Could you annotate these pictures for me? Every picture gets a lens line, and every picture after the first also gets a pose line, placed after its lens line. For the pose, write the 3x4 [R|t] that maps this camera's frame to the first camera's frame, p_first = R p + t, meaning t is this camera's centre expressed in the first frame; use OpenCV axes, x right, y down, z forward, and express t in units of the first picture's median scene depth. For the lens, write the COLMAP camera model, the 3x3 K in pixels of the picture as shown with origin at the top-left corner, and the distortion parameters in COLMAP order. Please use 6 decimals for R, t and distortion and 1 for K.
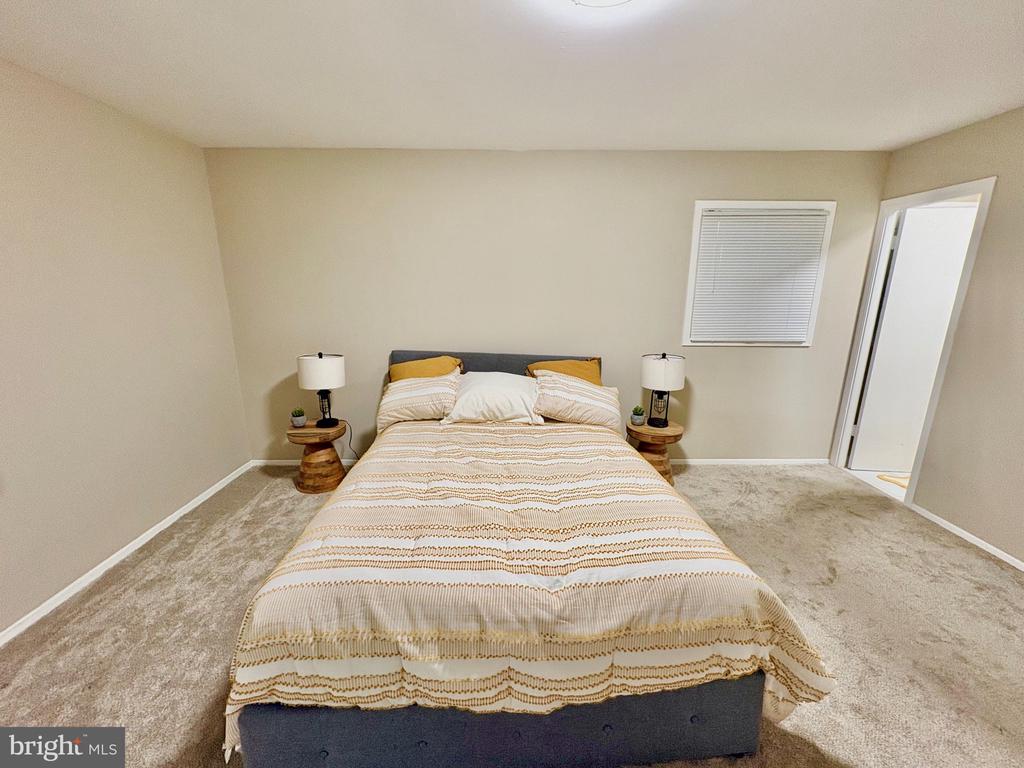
lens RADIAL K [[407.7, 0, 513.3], [0, 407.7, 382.0], [0, 0, 1]] dist [0.001768, -0.000533]
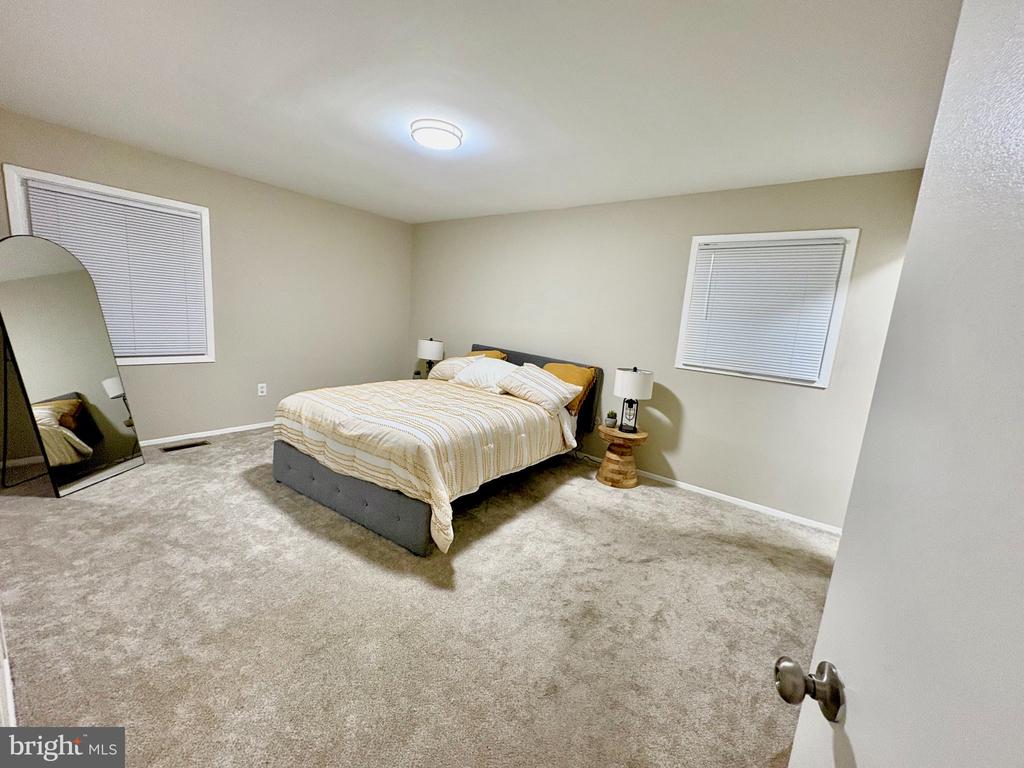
lens RADIAL K [[407.7, 0, 511.9], [0, 407.7, 380.9], [0, 0, 1]] dist [0.001768, -0.000533]
pose [[0.787912, 0.154711, -0.596036, 0.772736], [-0.215104, 0.976099, -0.030987, 0.075450], [0.576996, 0.152625, 0.802360, -0.106379]]
